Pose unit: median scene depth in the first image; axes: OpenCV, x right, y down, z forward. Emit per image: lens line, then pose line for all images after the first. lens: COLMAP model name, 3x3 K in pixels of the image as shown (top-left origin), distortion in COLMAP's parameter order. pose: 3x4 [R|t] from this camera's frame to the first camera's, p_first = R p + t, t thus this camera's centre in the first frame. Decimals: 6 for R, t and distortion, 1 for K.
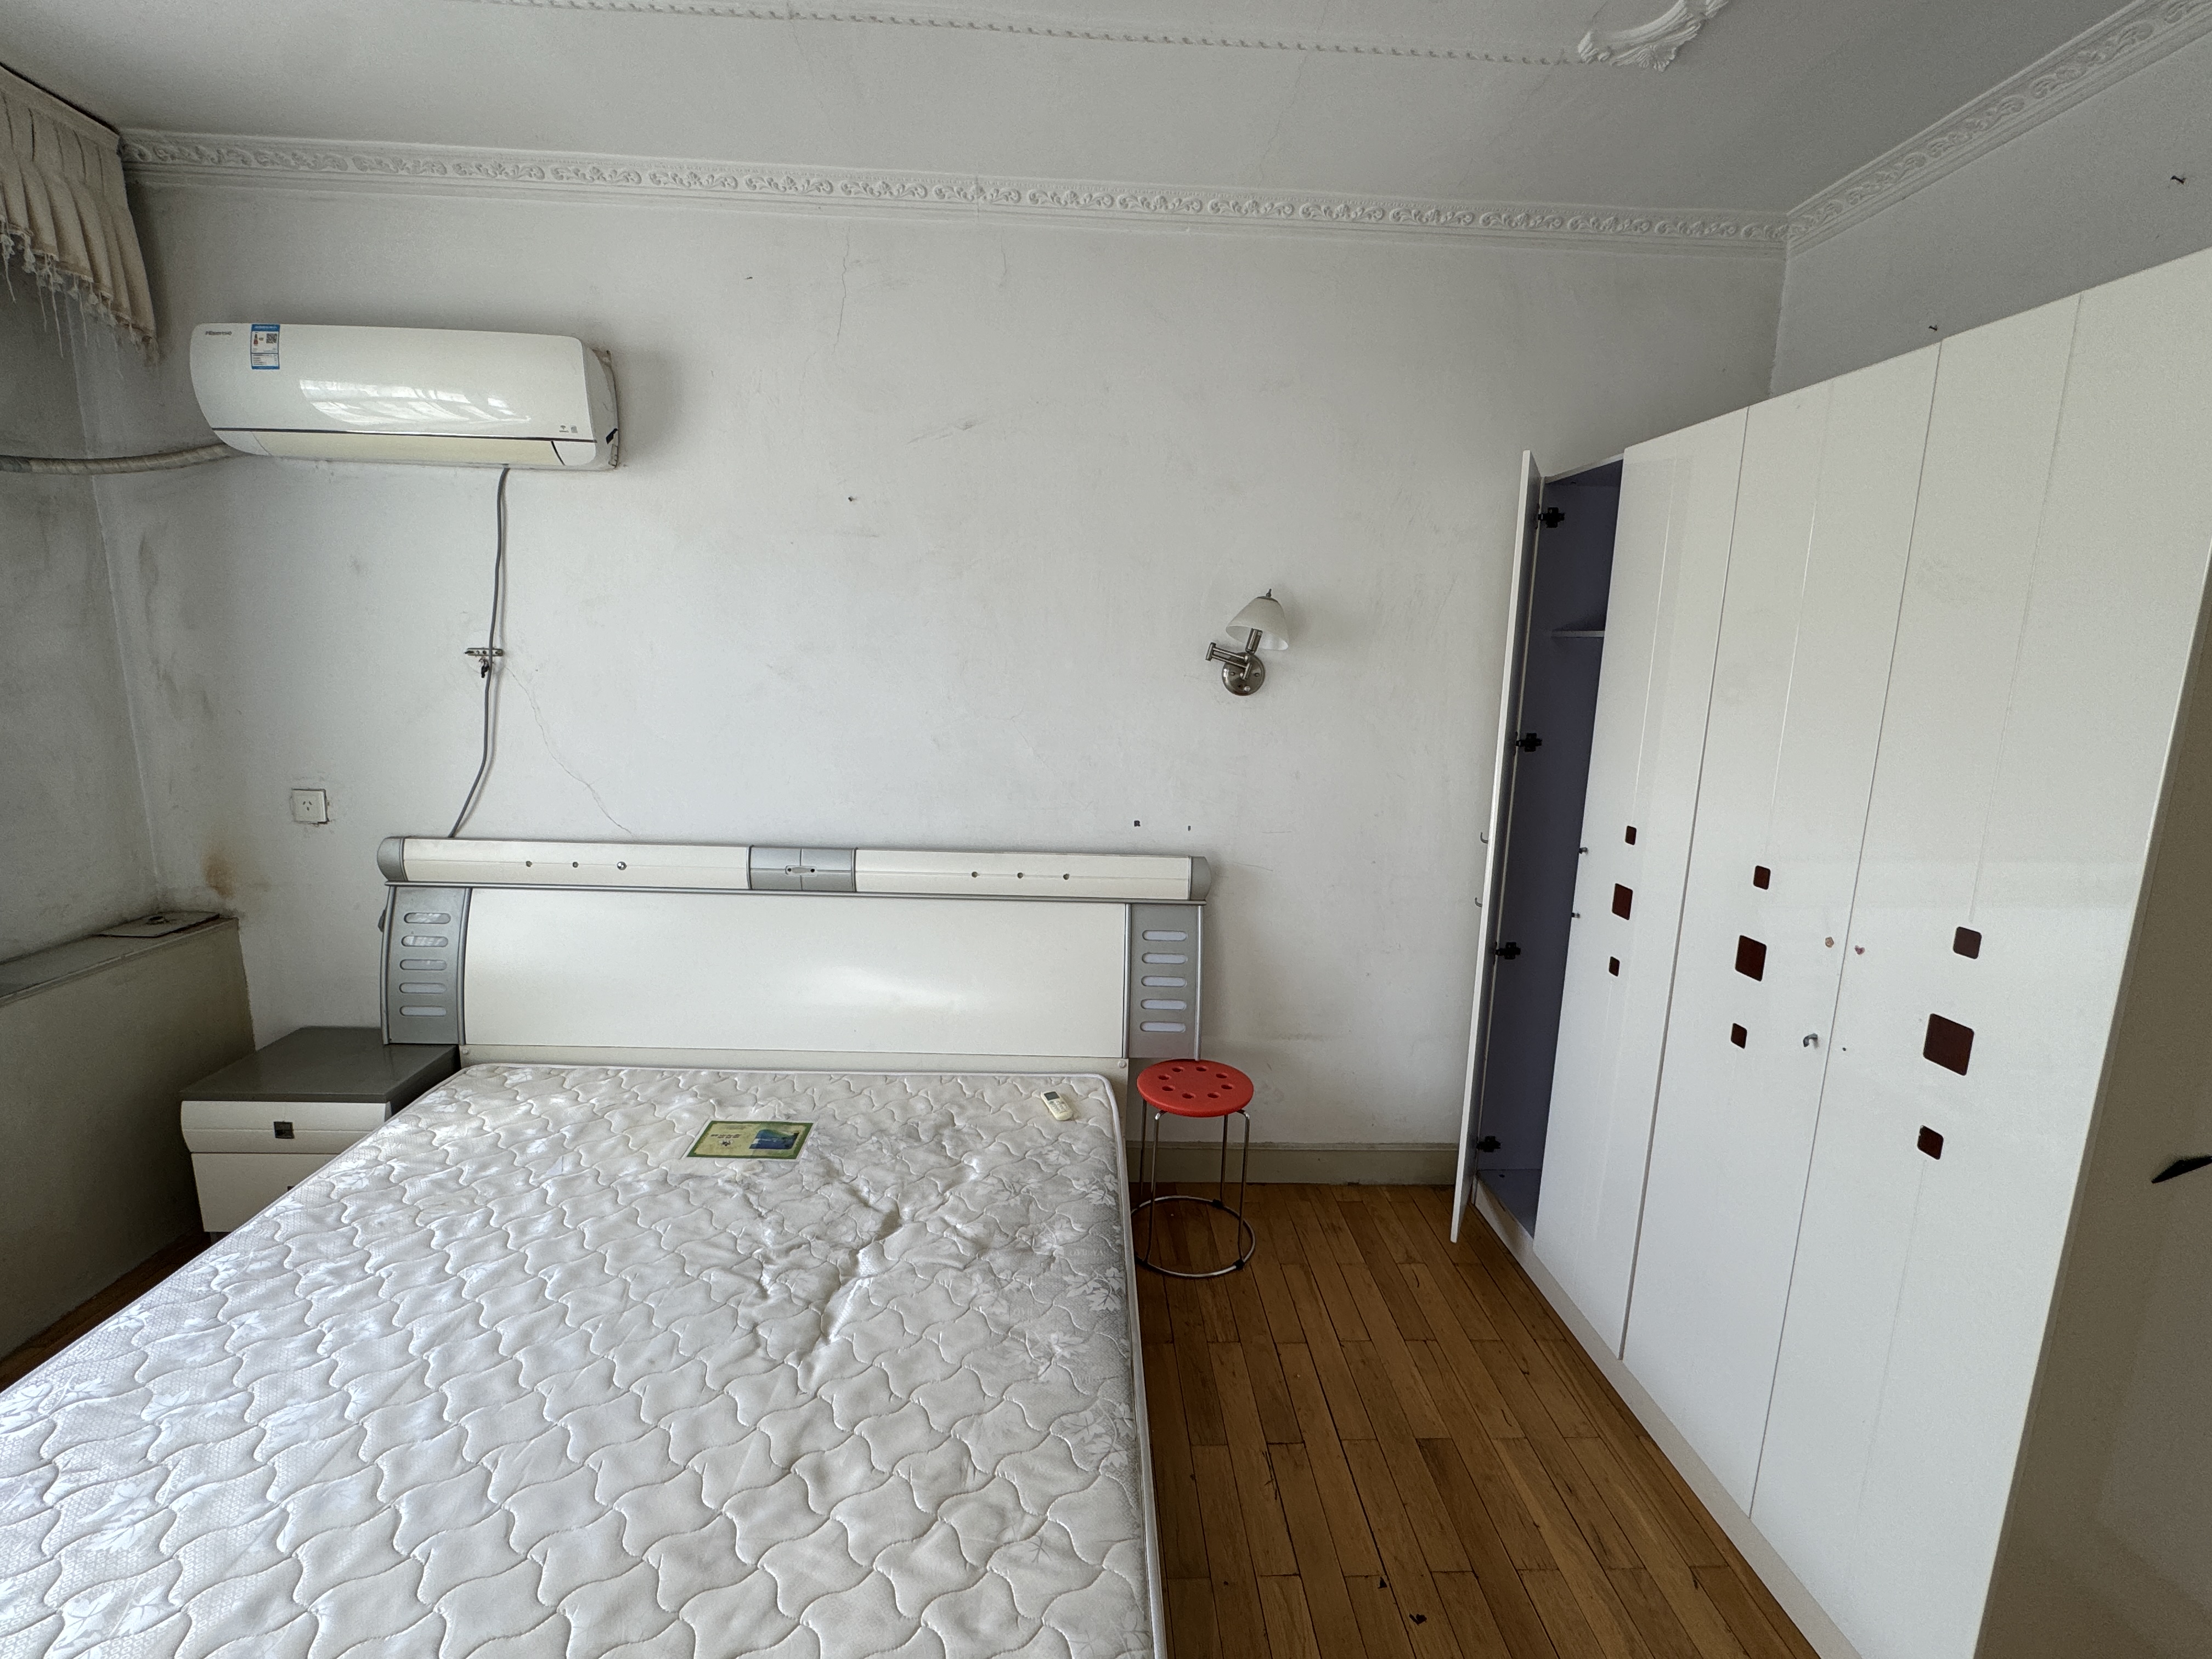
lens RADIAL K [[983.0, 0, 1106.0], [0, 983.0, 829.5], [0, 0, 1]] dist [-0.003375, 0.000082]
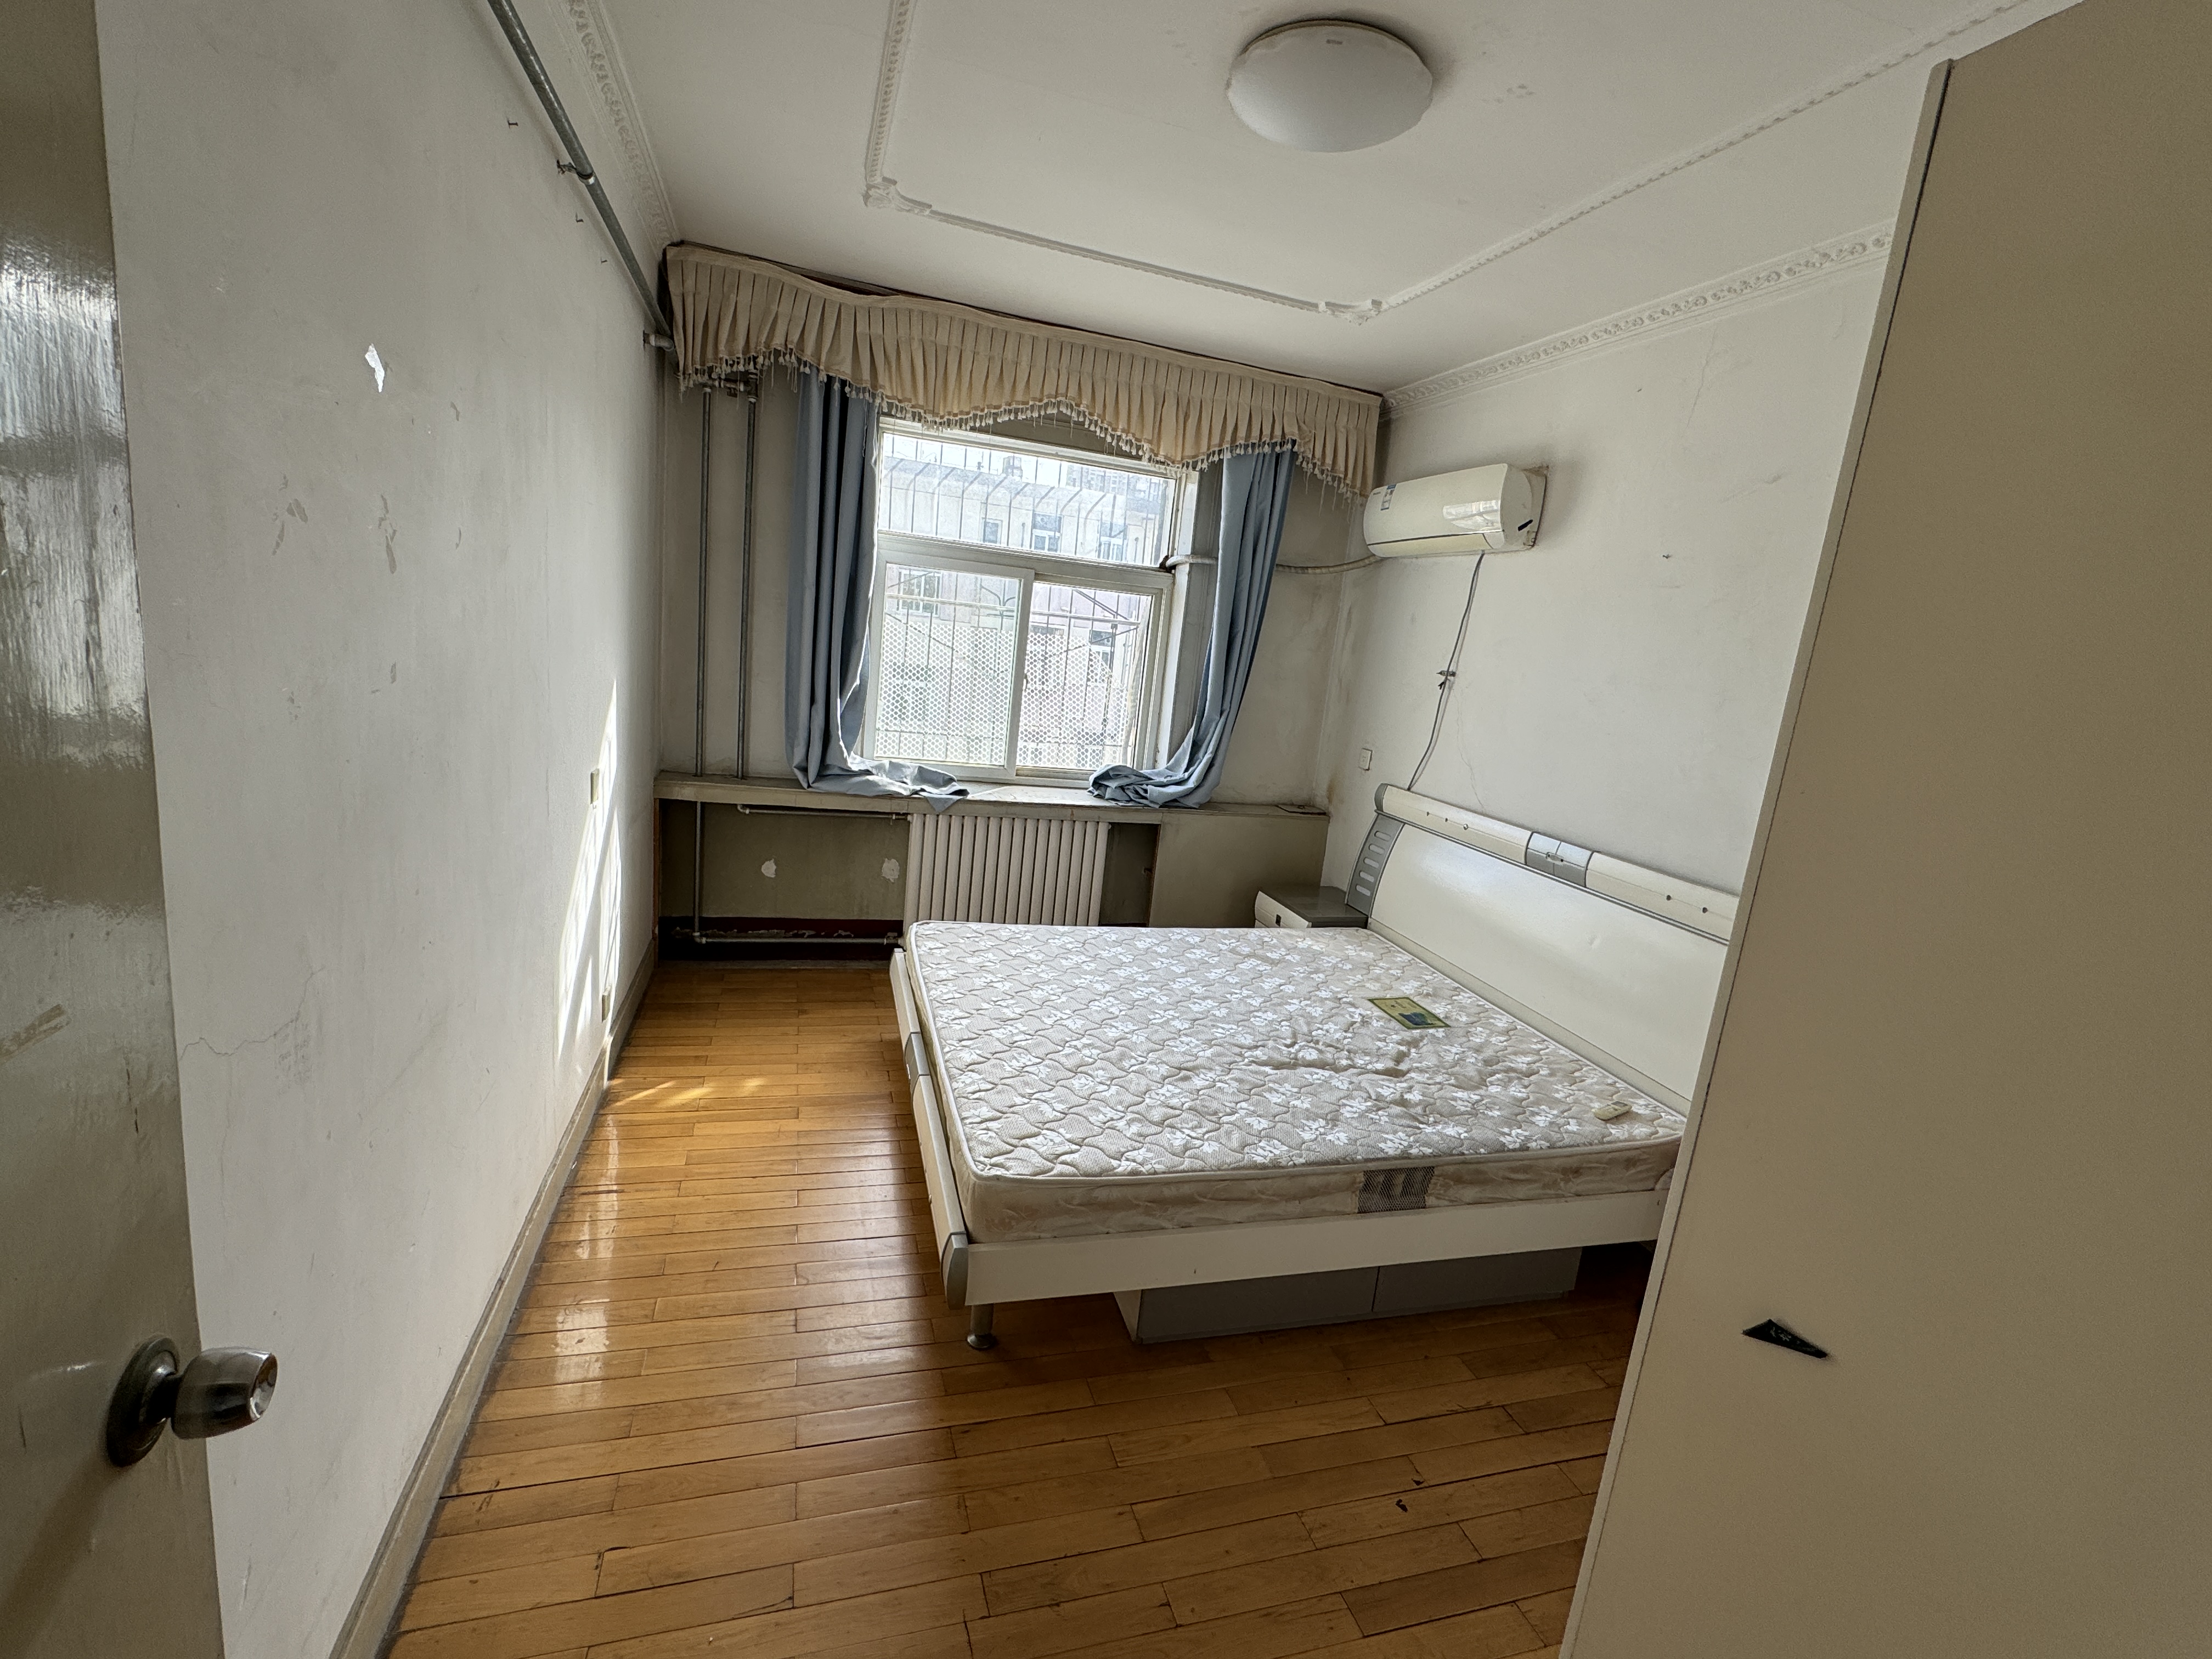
lens RADIAL K [[983.0, 0, 1106.0], [0, 983.0, 829.5], [0, 0, 1]] dist [-0.003375, 0.000082]
pose [[0.253505, 0.186837, -0.949119, 0.758909], [-0.272712, 0.955175, 0.115190, 0.020748], [0.928097, 0.229635, 0.293095, 0.119444]]
